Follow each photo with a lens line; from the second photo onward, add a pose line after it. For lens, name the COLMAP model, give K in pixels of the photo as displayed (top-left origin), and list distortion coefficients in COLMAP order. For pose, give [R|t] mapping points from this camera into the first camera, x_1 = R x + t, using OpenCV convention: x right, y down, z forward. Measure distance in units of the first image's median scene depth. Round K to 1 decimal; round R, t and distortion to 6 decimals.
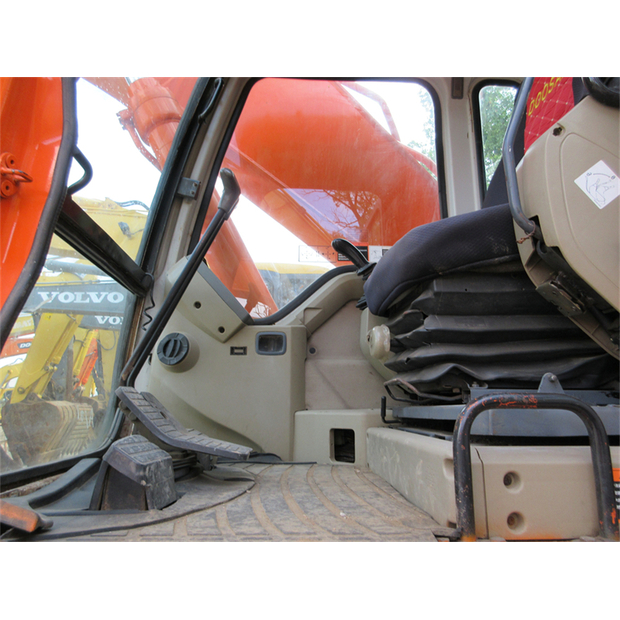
lens RADIAL K [[452.4, 0, 310.6], [0, 452.4, 304.8], [0, 0, 1]] dist [-0.011950, 0.008682]
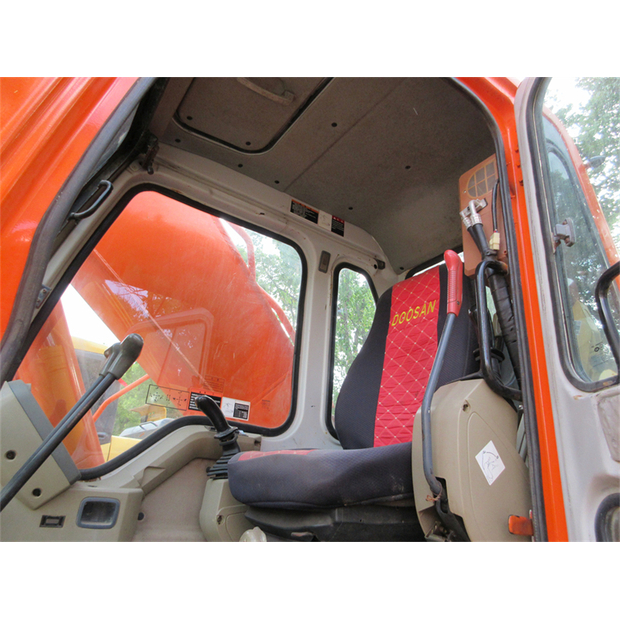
lens RADIAL K [[452.4, 0, 310.6], [0, 452.4, 304.8], [0, 0, 1]] dist [-0.011950, 0.008682]
pose [[0.857521, 0.260965, 0.443345, -0.220123], [-0.180138, 0.959545, -0.216390, -0.169552], [-0.481879, 0.105695, 0.869839, 0.068763]]
